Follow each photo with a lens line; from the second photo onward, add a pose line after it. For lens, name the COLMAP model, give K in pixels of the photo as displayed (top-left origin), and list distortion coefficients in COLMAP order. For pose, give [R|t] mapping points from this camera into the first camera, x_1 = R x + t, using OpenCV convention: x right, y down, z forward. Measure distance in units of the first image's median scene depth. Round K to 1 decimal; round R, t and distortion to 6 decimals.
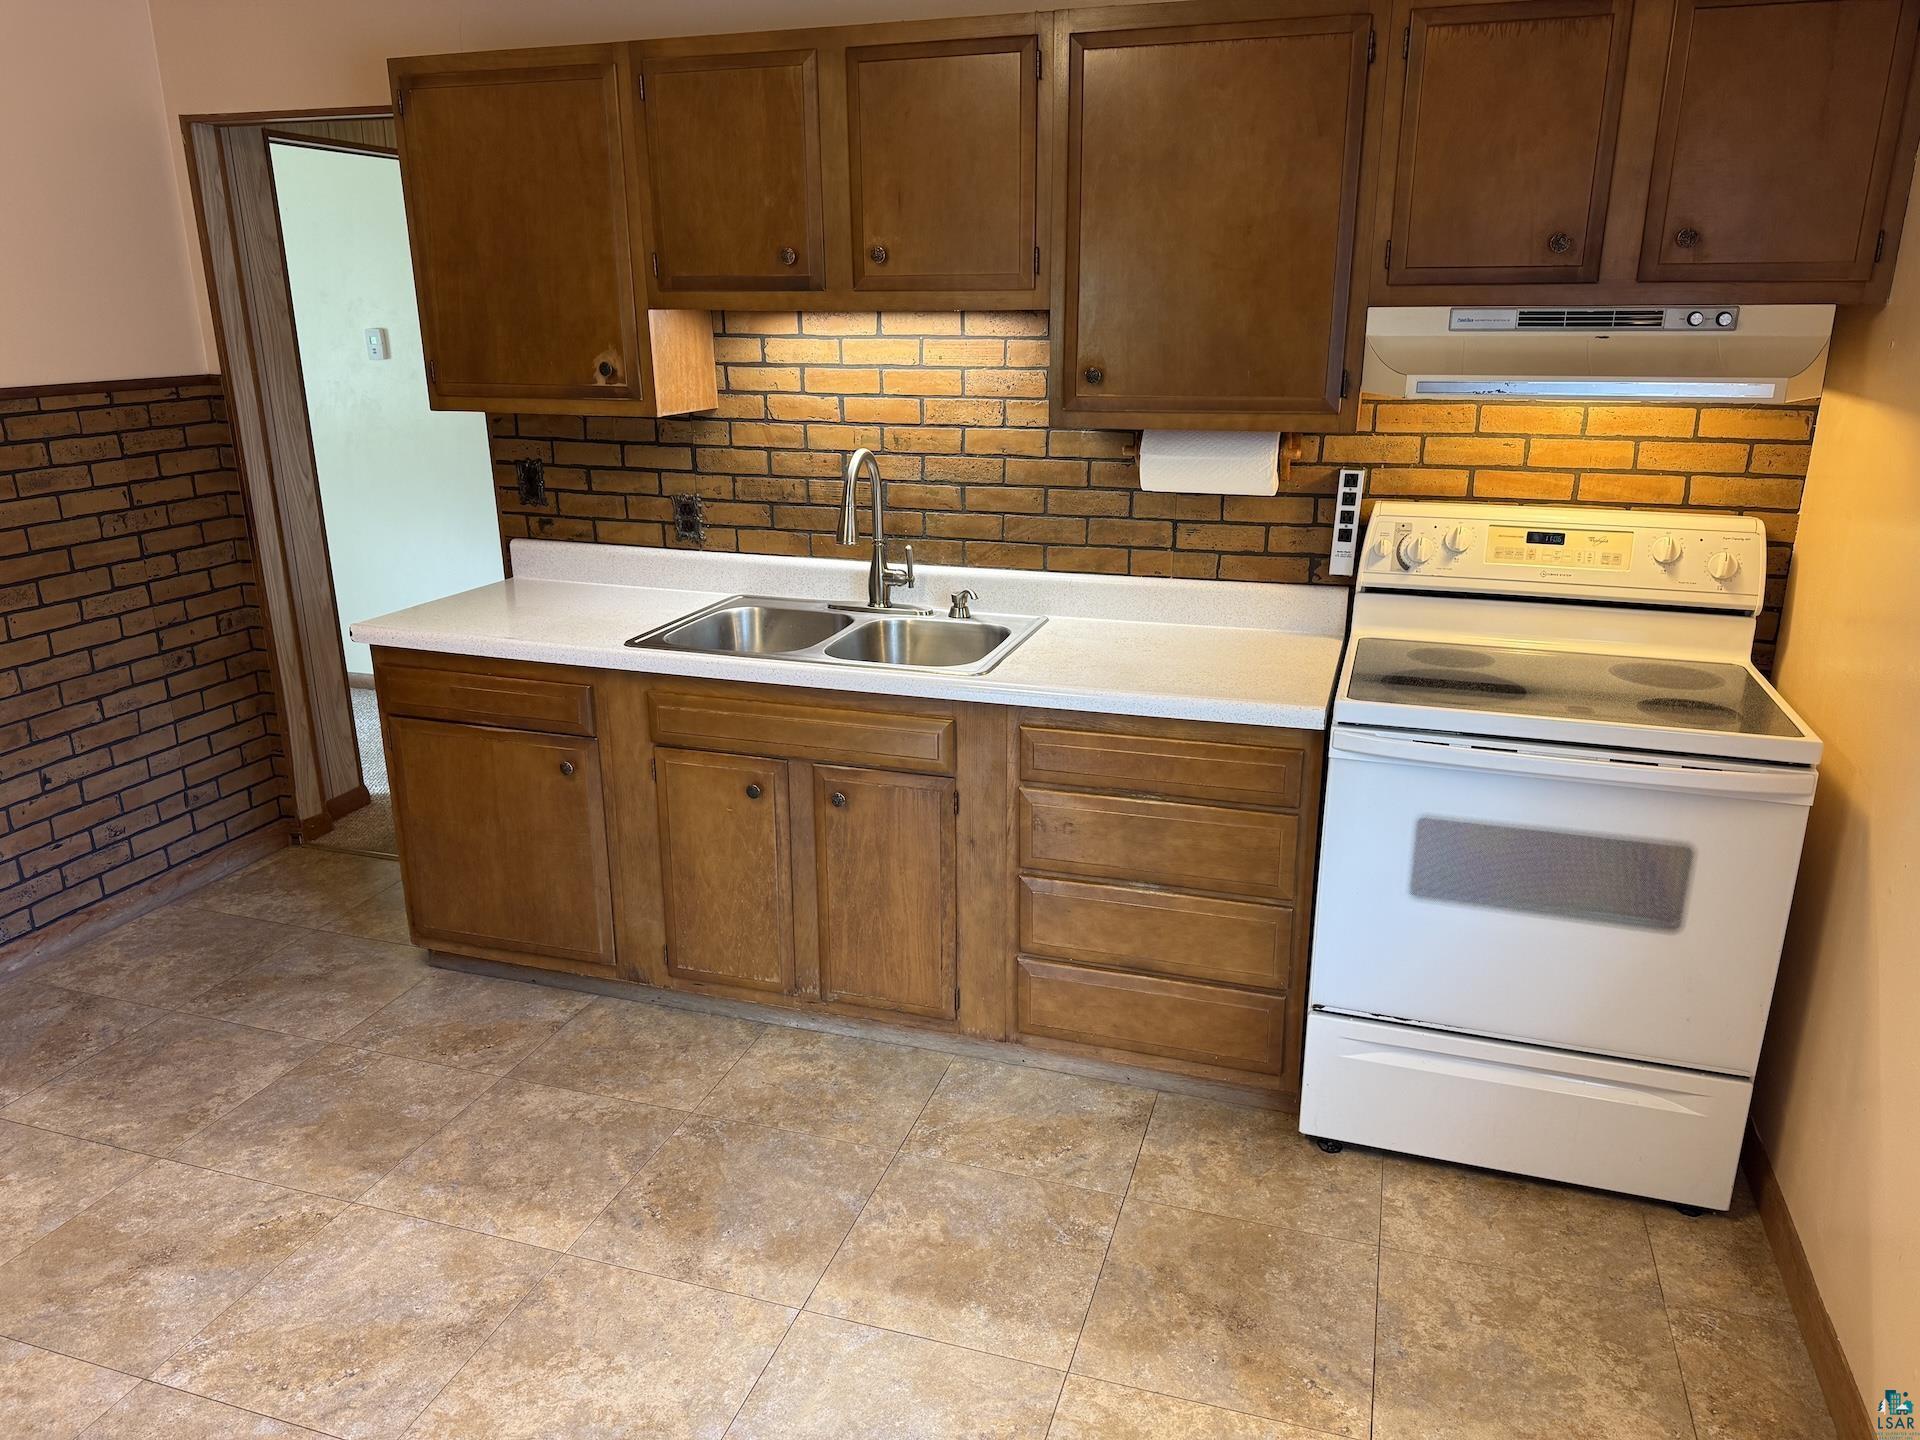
lens RADIAL K [[1355.4, 0, 958.6], [0, 1355.4, 727.6], [0, 0, 1]] dist [0.068460, -0.056660]
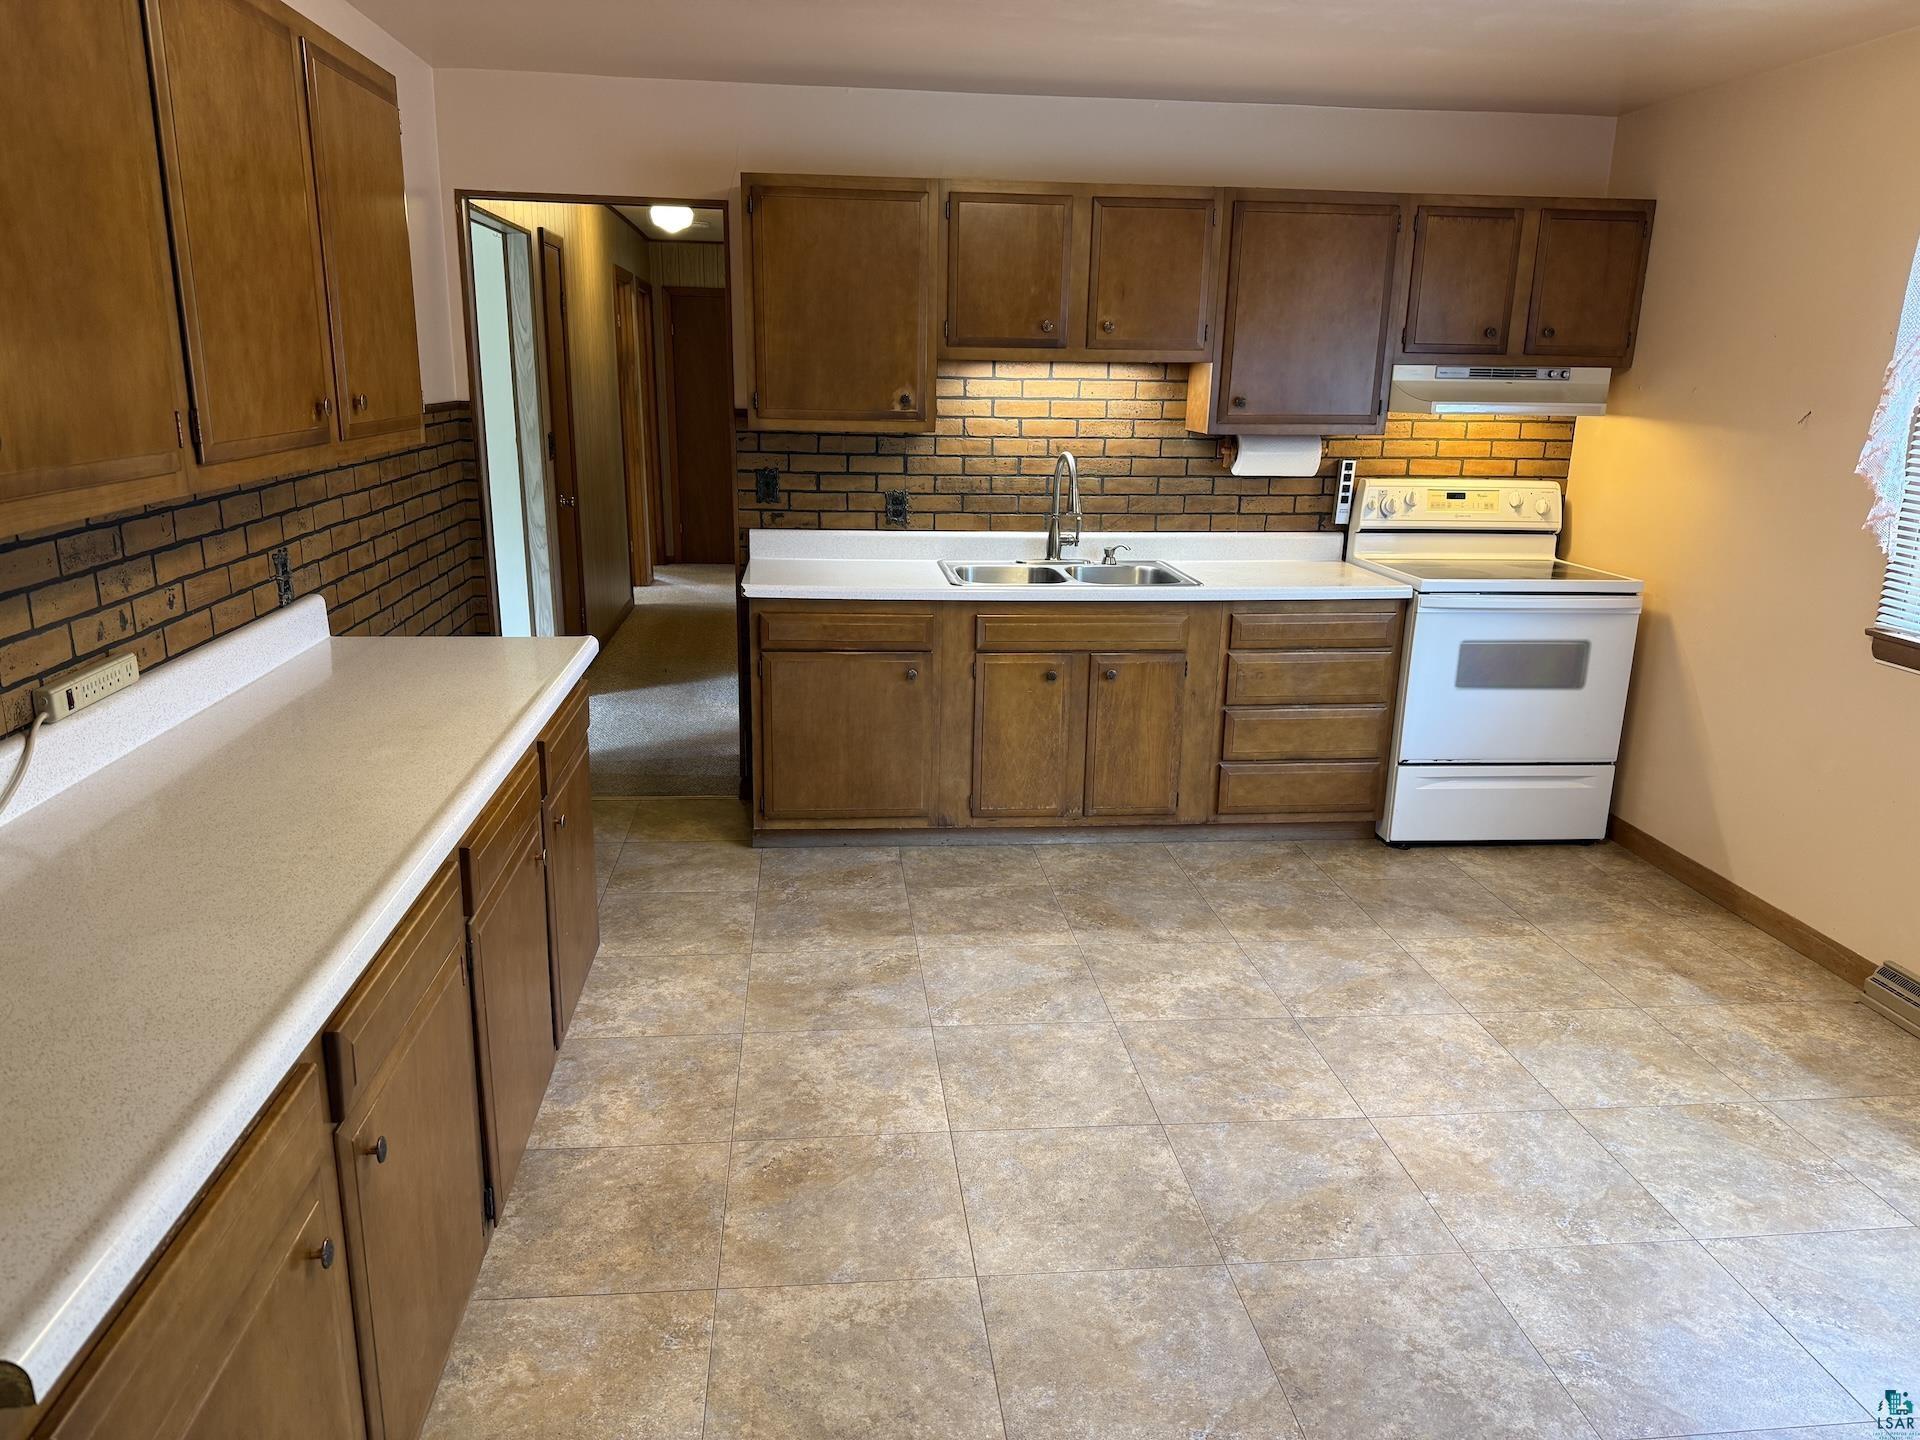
lens RADIAL K [[1355.4, 0, 951.0], [0, 1355.4, 740.2], [0, 0, 1]] dist [0.068460, -0.056660]
pose [[0.914109, -0.089429, 0.395484, -0.853142], [0.101105, 0.994837, -0.008733, 0.119321], [-0.392661, 0.047968, 0.918431, -0.338704]]
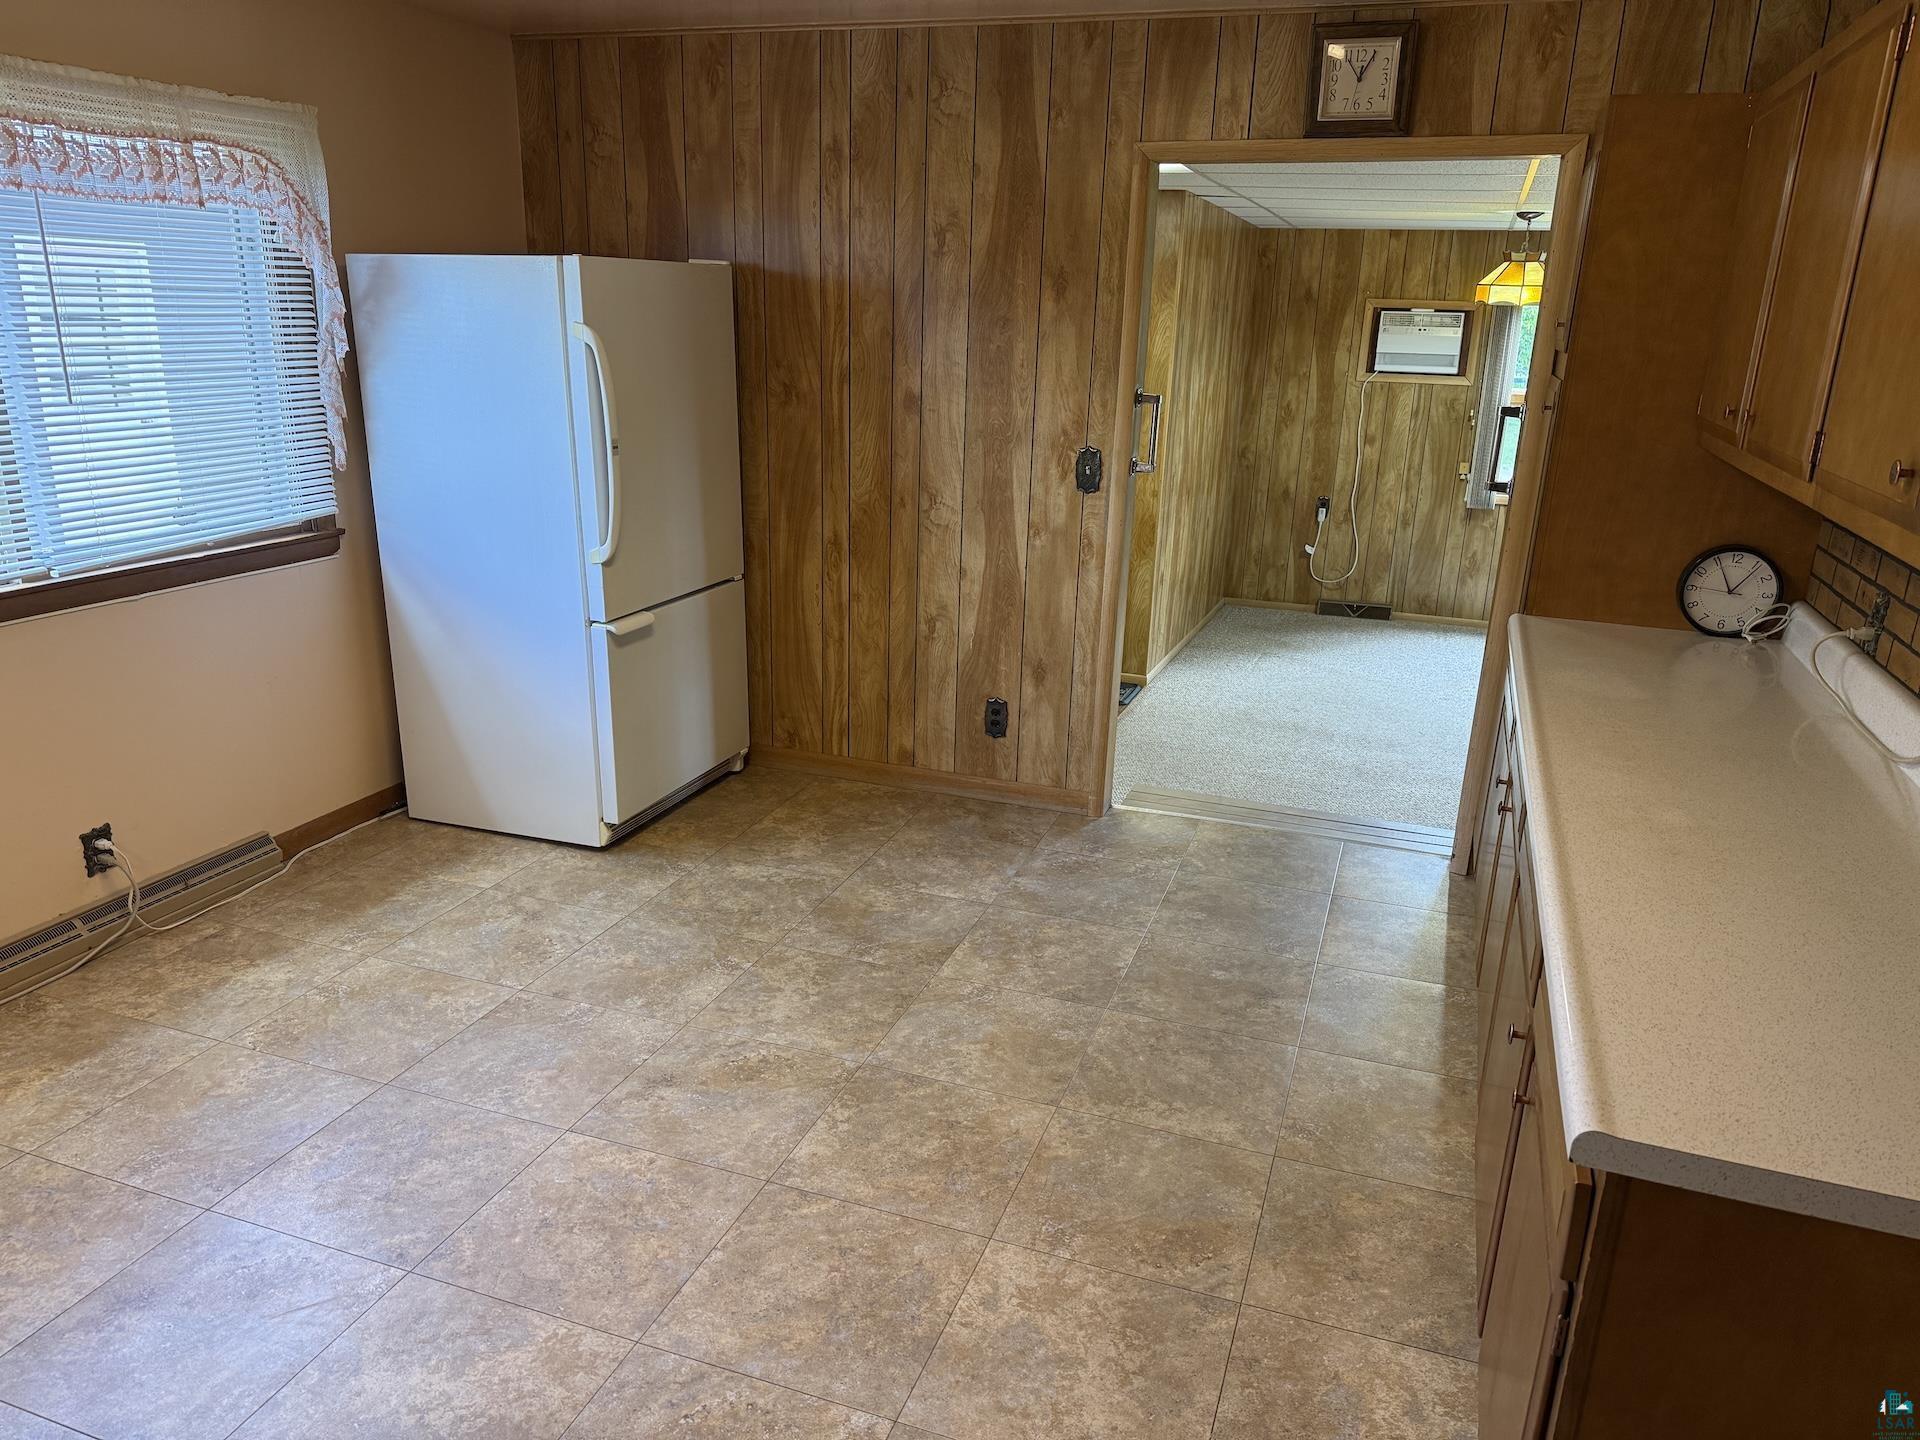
lens RADIAL K [[1355.4, 0, 959.0], [0, 1355.4, 728.3], [0, 0, 1]] dist [0.068460, -0.056660]
pose [[-0.999265, -0.034691, 0.016294, -0.463701], [-0.019119, 0.819639, 0.572561, -0.373421], [-0.033218, 0.571829, -0.819700, 1.134454]]
